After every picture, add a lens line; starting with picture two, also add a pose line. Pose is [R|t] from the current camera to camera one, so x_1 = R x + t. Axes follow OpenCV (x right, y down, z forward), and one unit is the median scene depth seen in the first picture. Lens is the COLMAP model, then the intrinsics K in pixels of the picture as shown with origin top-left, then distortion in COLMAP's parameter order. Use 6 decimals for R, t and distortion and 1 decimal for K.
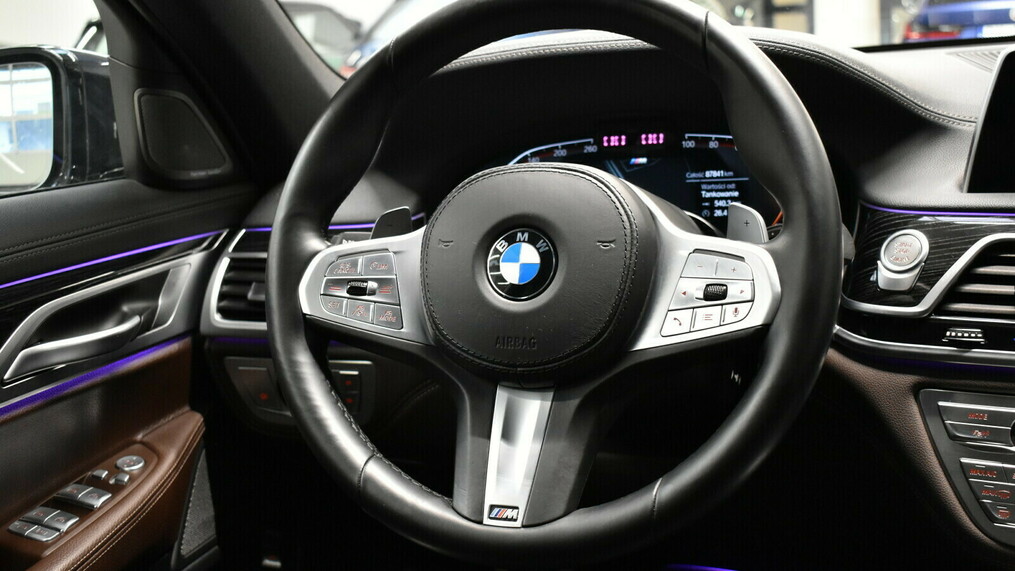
lens RADIAL K [[1184.2, 0, 508.6], [0, 1184.2, 288.2], [0, 0, 1]] dist [-0.065712, 0.000000]
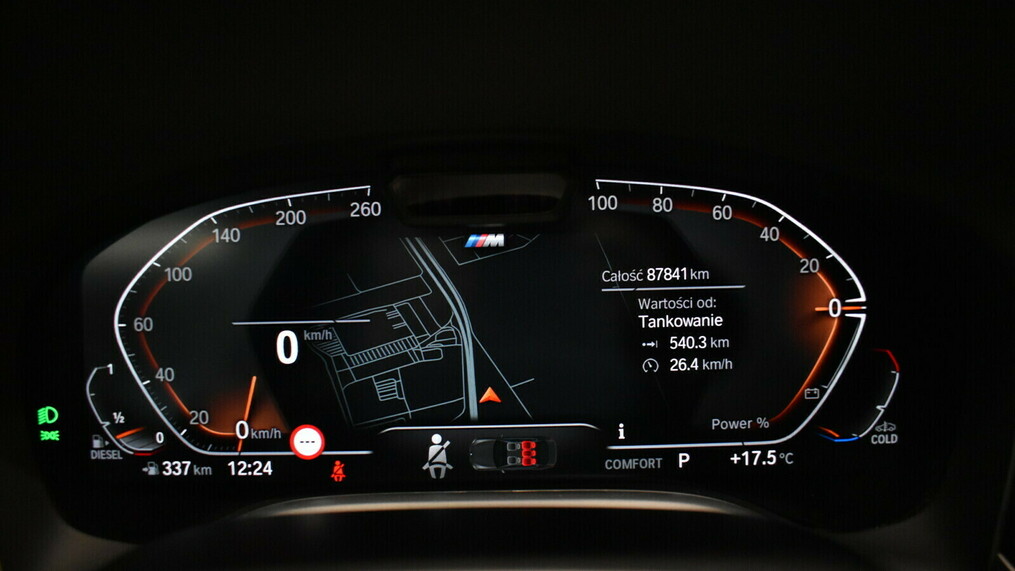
lens RADIAL K [[781.5, 0, 505.8], [0, 781.5, 282.8], [0, 0, 1]] dist [-0.104342, 0.020160]
pose [[0.936441, -0.072412, 0.343269, 0.024423], [0.022453, 0.988831, 0.147339, -0.167228], [-0.350105, -0.130267, 0.927608, 0.919898]]
